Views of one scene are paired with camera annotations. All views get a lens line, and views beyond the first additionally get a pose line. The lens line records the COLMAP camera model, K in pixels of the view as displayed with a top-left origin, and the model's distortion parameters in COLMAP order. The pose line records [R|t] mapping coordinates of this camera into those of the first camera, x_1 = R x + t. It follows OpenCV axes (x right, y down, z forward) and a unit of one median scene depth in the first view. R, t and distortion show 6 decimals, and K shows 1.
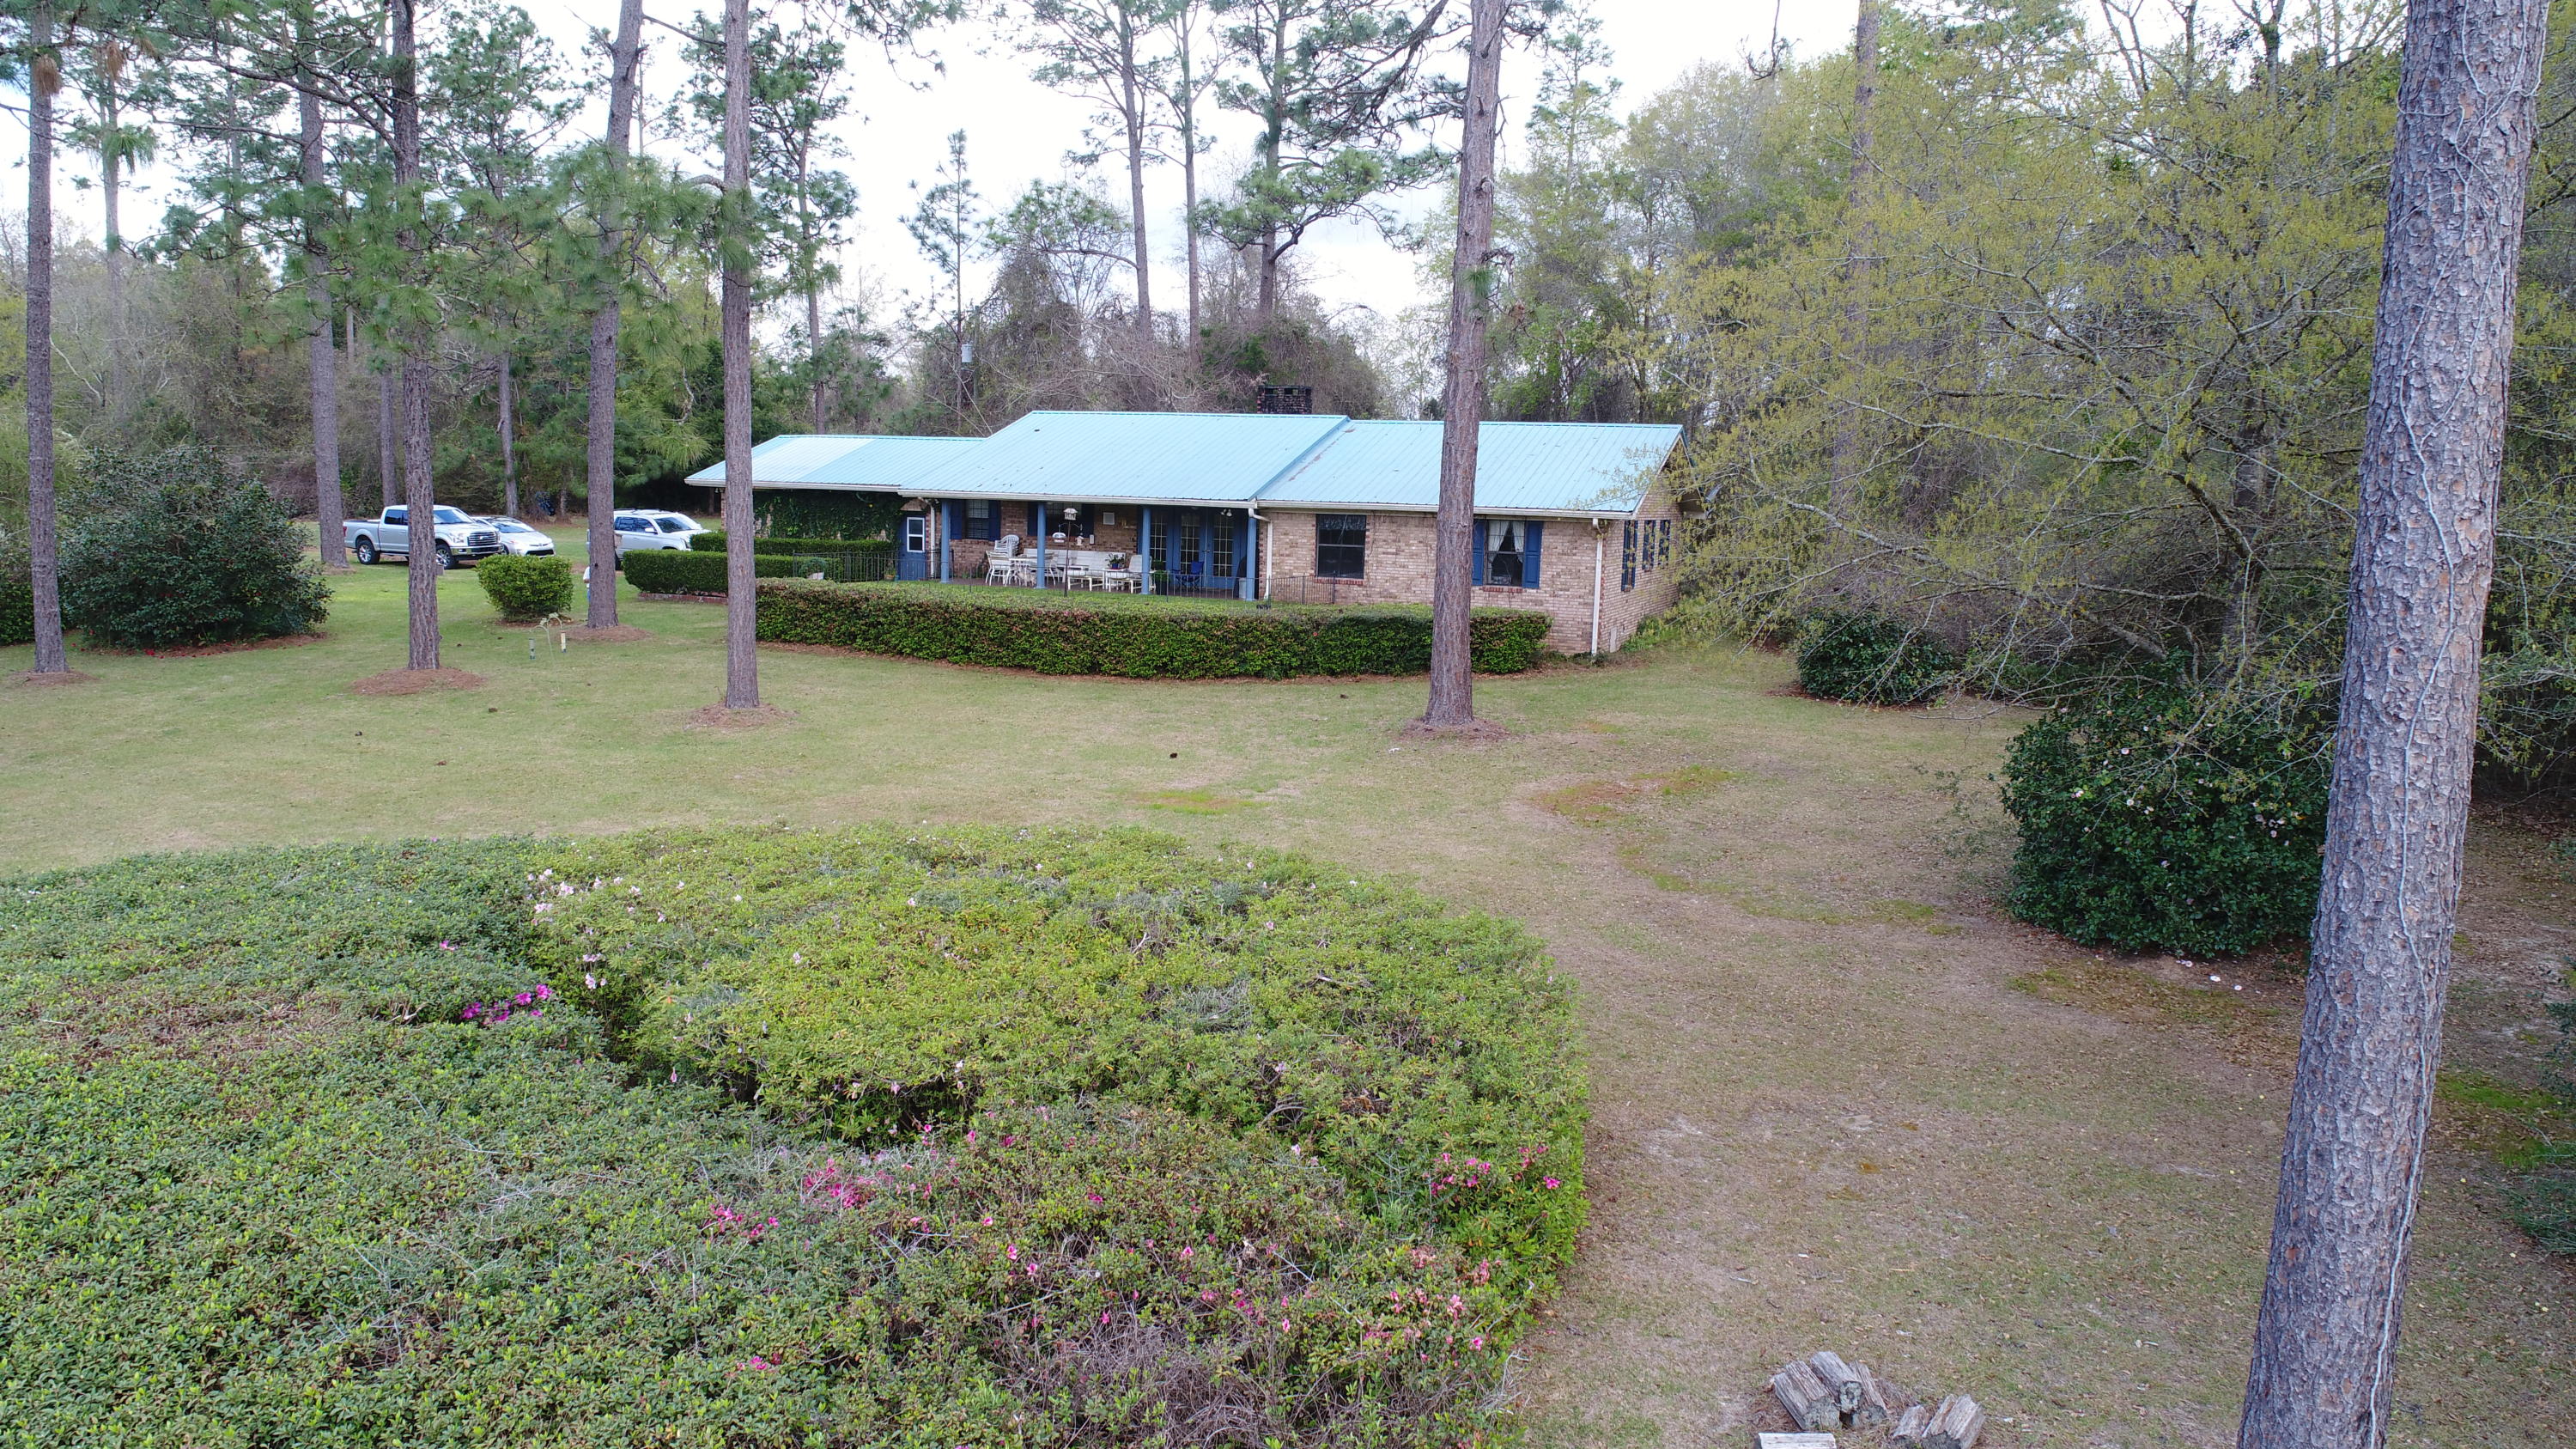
lens RADIAL K [[1730.5, 0, 1288.0], [0, 1730.5, 724.5], [0, 0, 1]] dist [-0.004619, 0.004447]
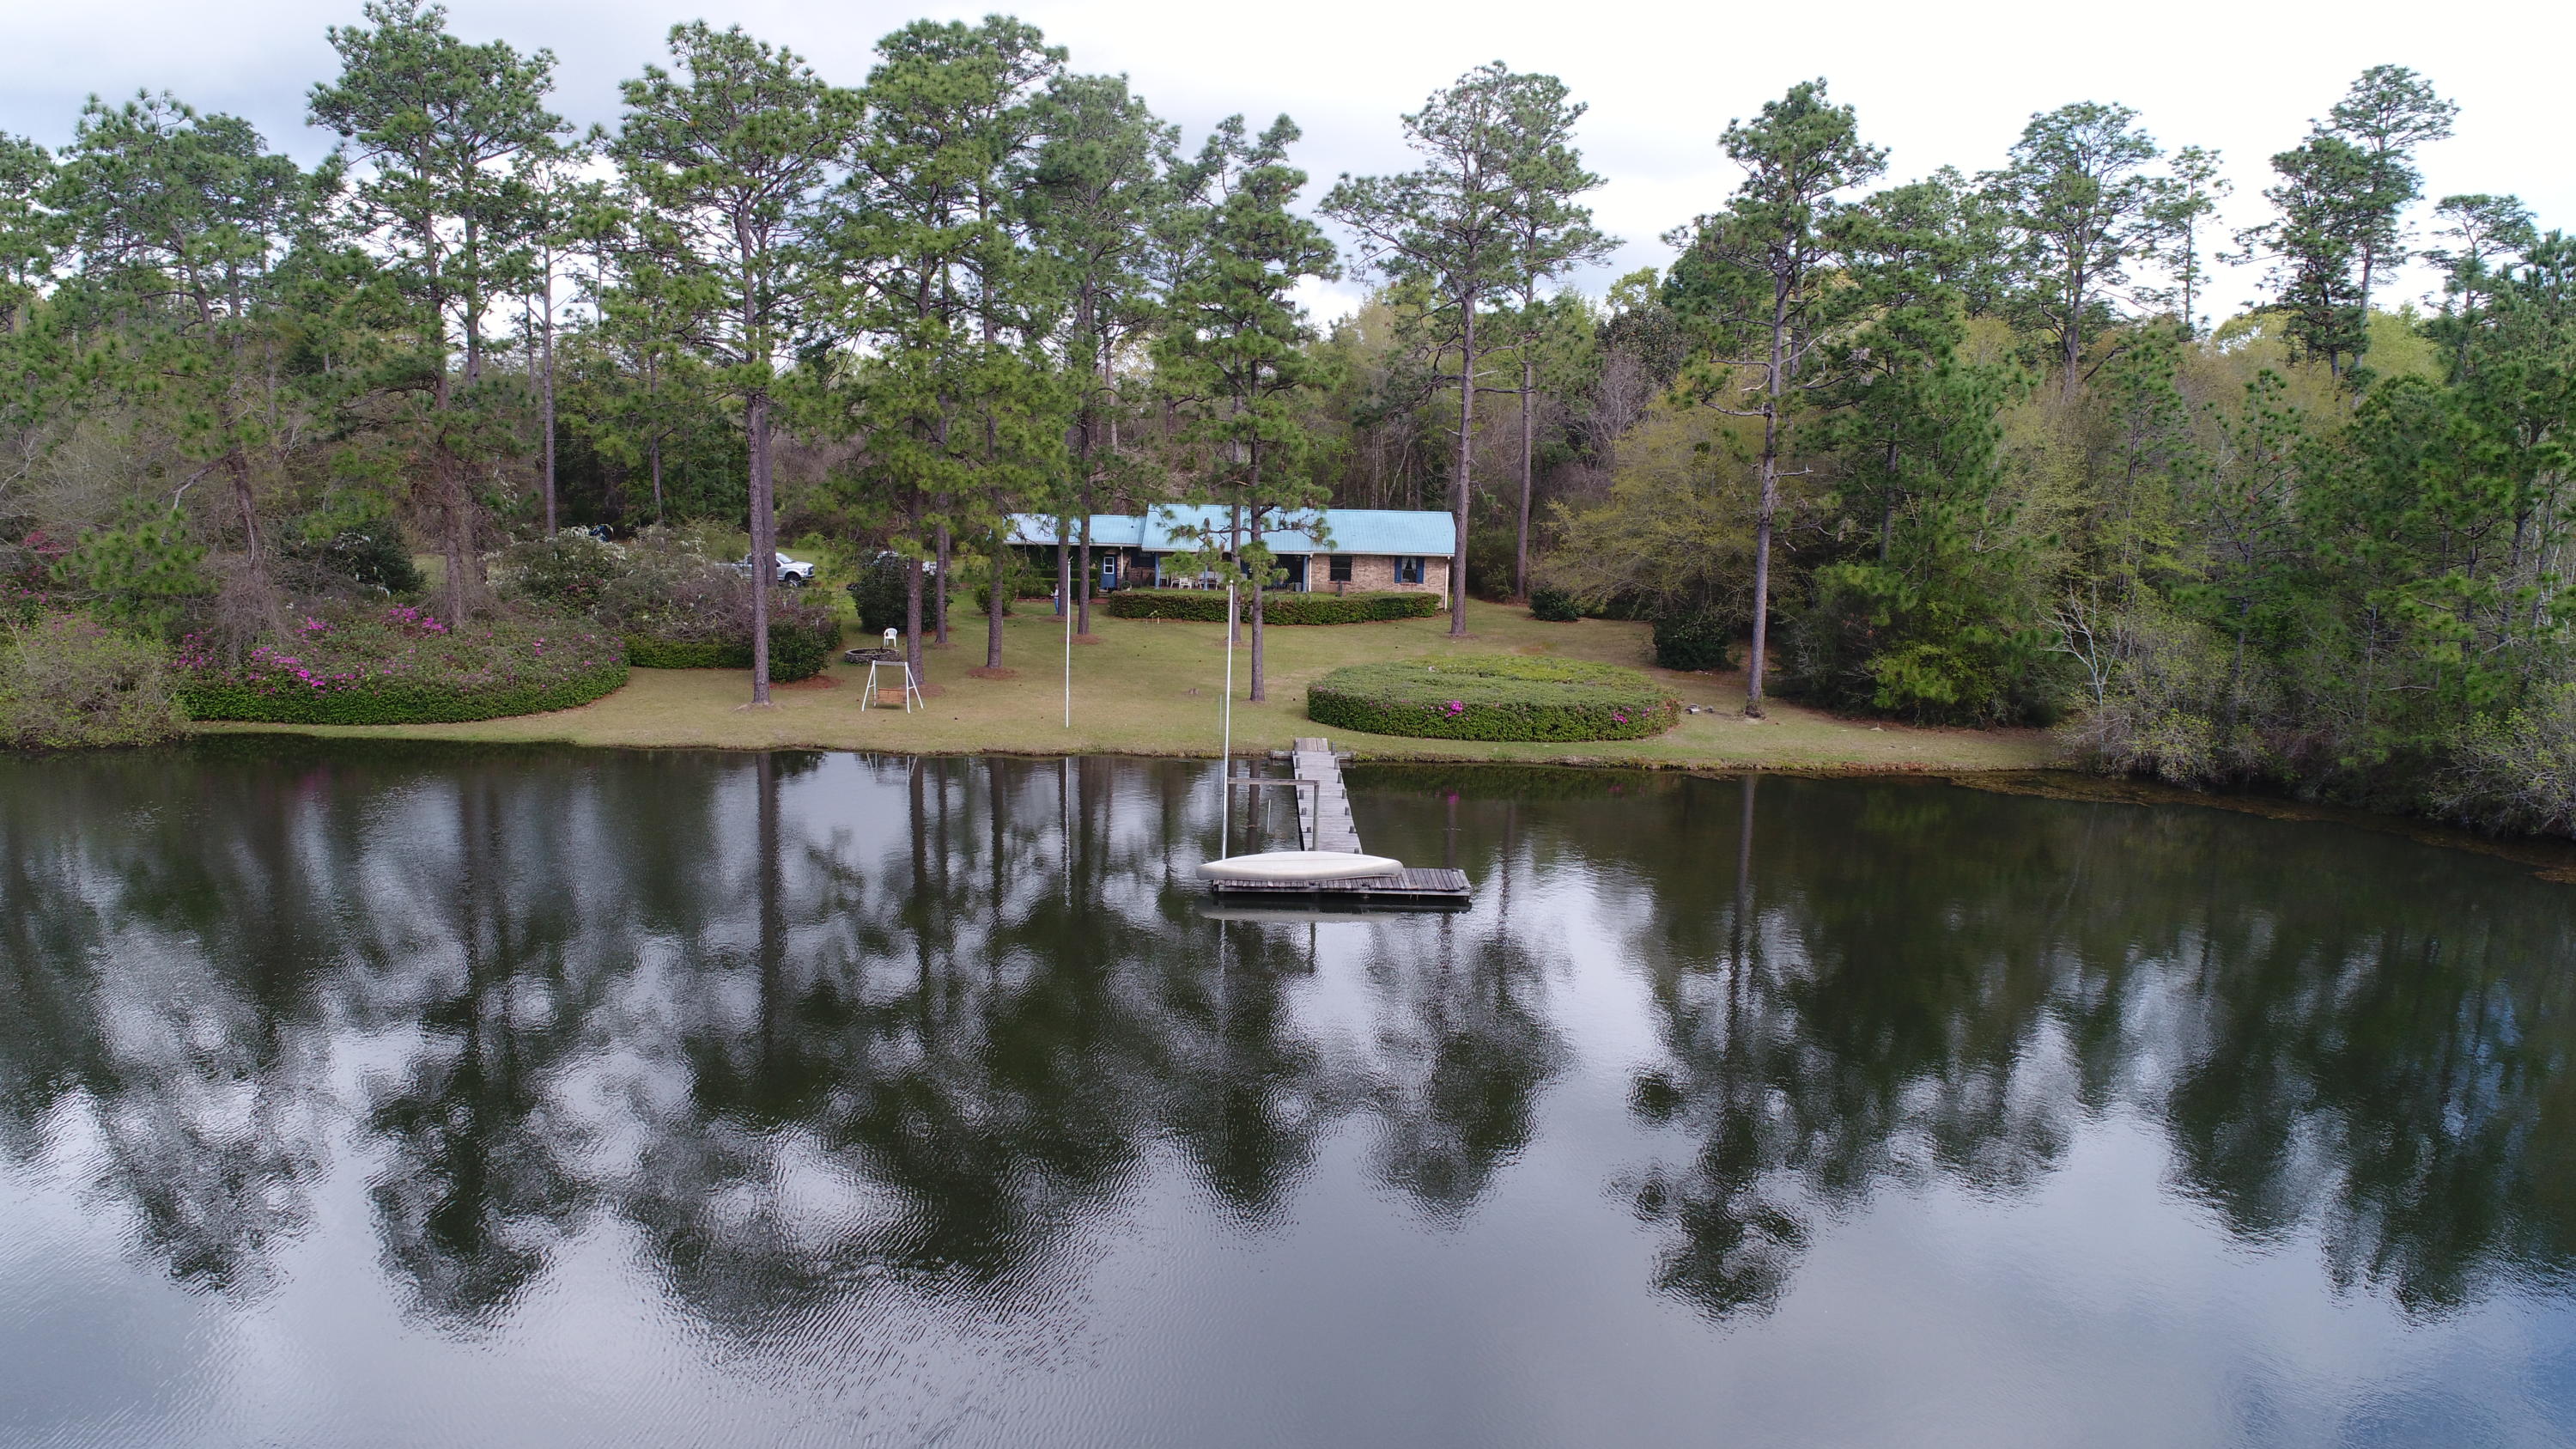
lens RADIAL K [[1730.5, 0, 1288.0], [0, 1730.5, 724.5], [0, 0, 1]] dist [-0.004619, 0.004447]
pose [[0.907673, -0.073567, 0.413179, -1.159301], [0.054745, 0.996859, 0.057229, -0.027185], [-0.416091, -0.029326, 0.908850, -1.335806]]
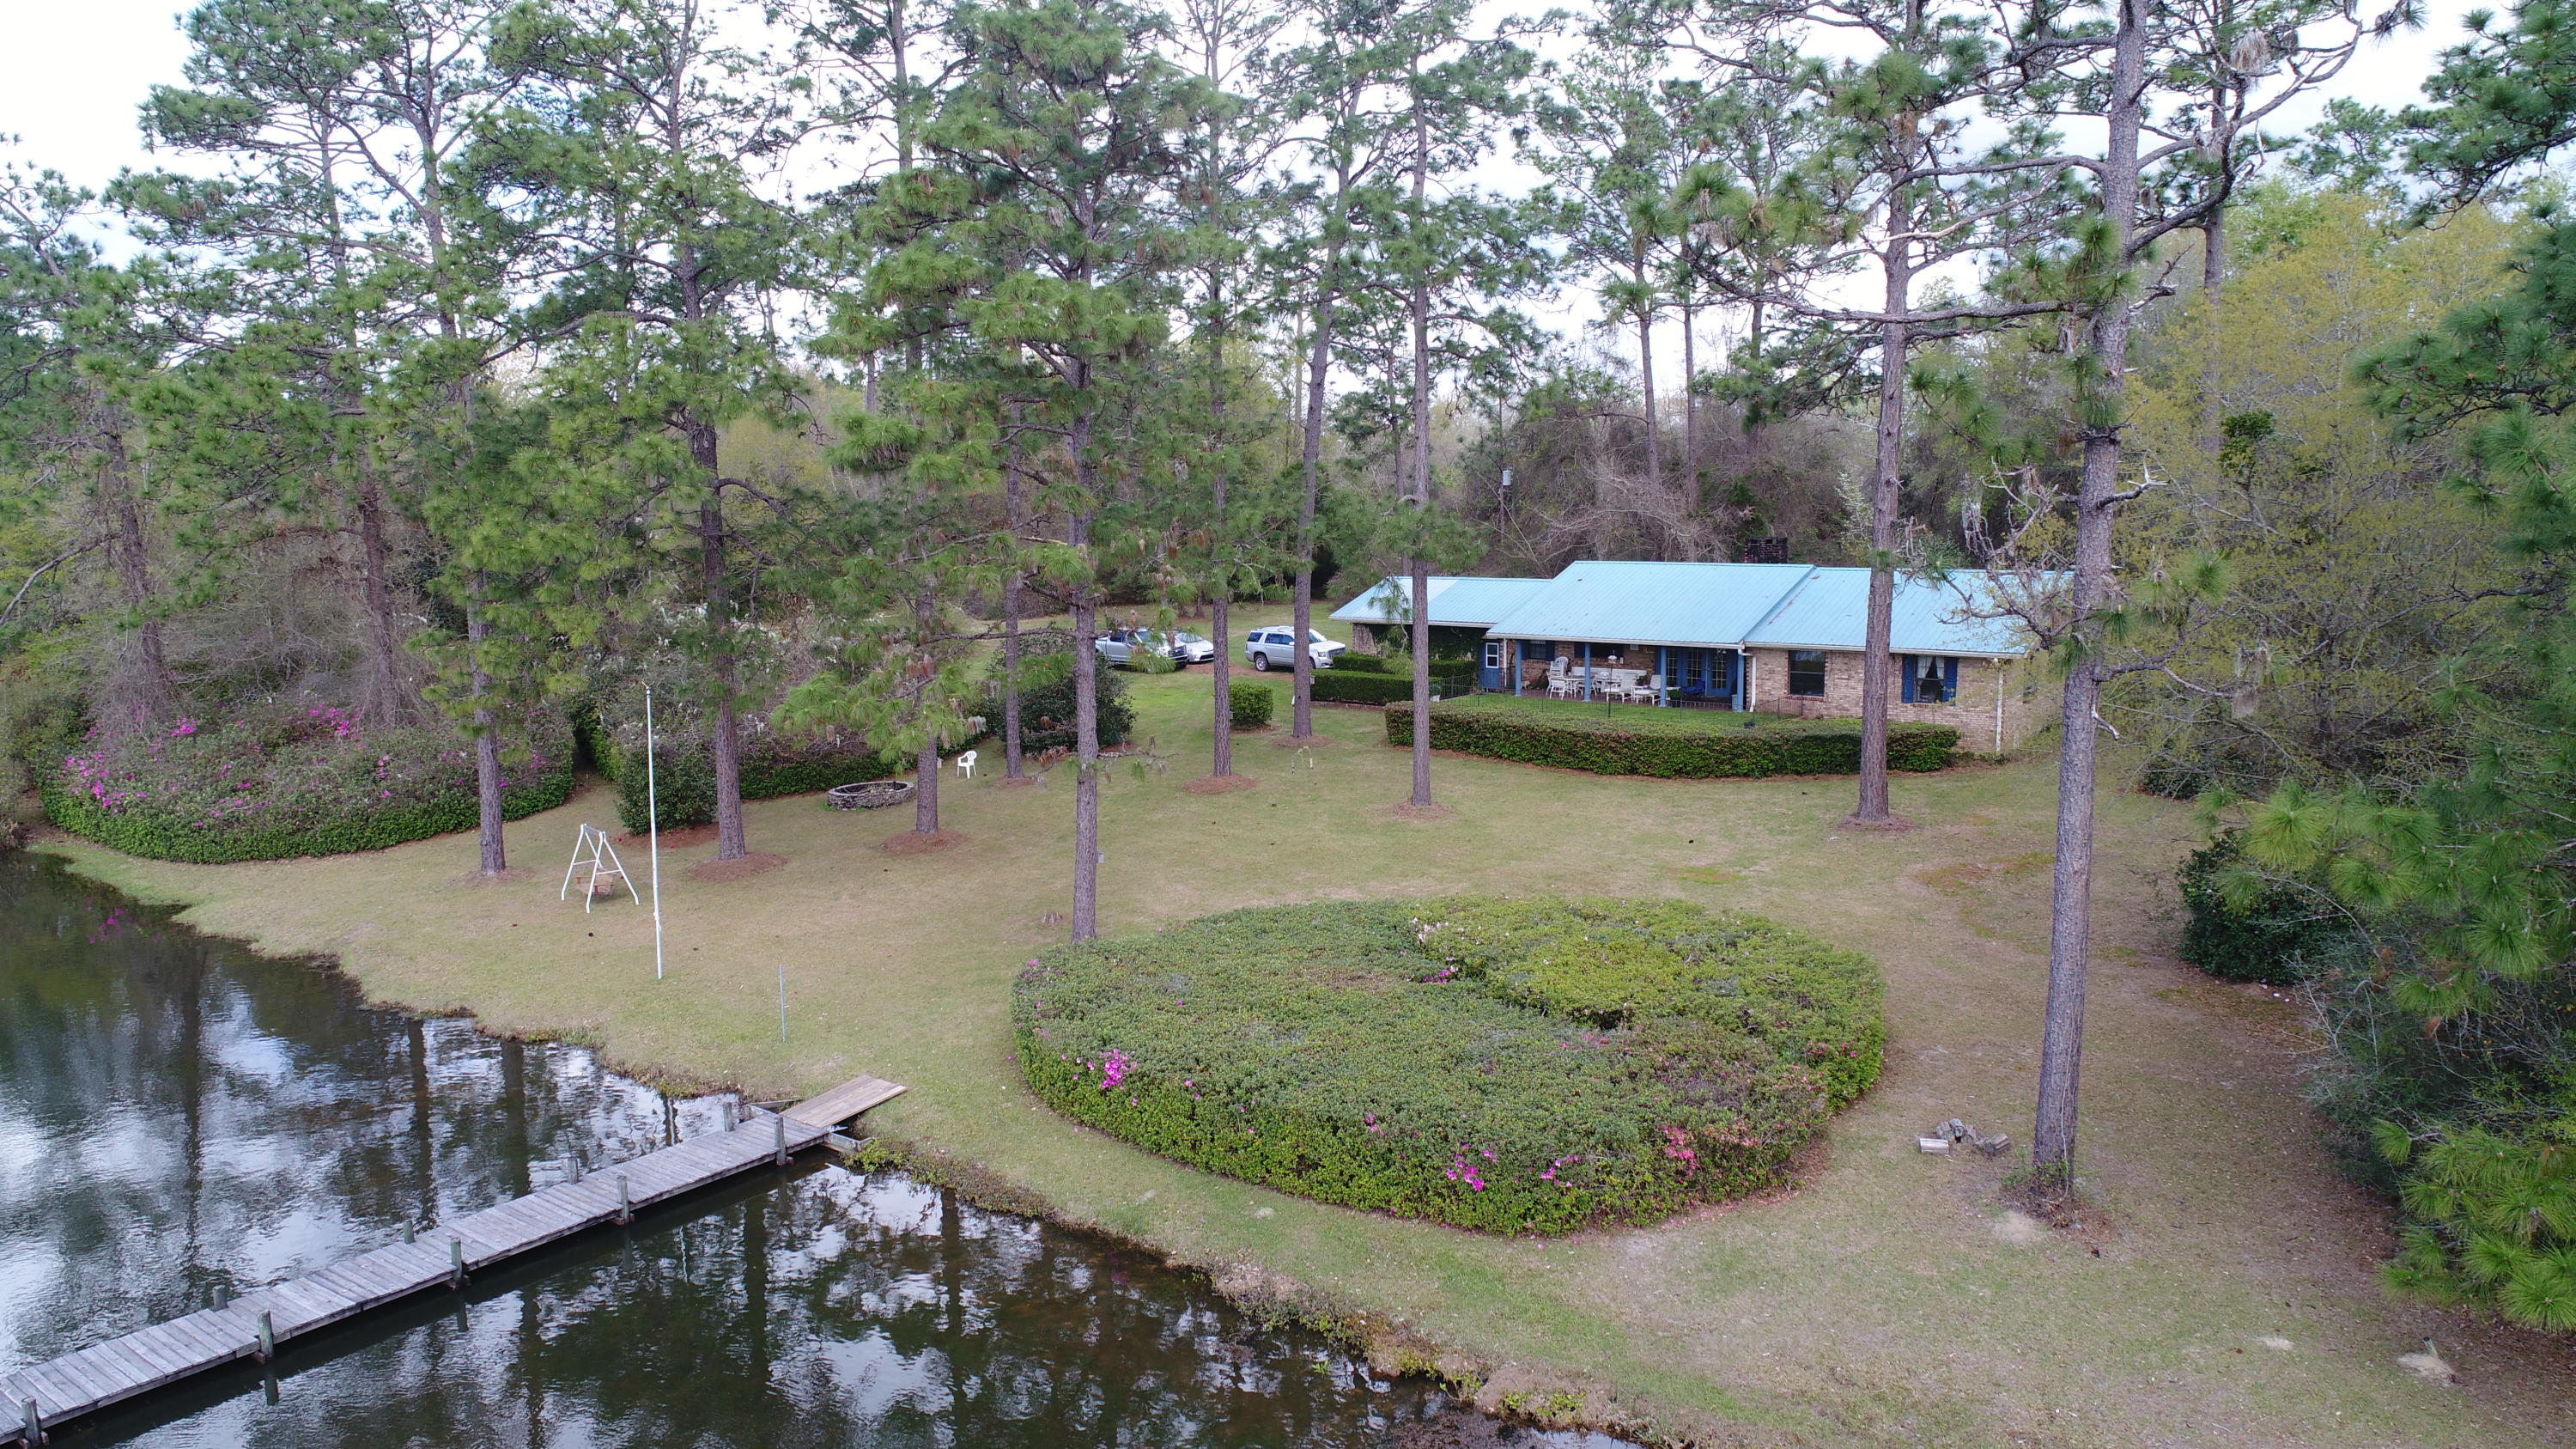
lens RADIAL K [[1726.1, 0, 1288.0], [0, 1726.1, 724.5], [0, 0, 1]] dist [-0.000871, -0.001722]
pose [[0.960941, -0.007043, -0.276662, 0.014231], [0.006895, 0.999975, -0.001506, -0.067251], [0.276666, -0.000461, 0.960966, -0.488370]]
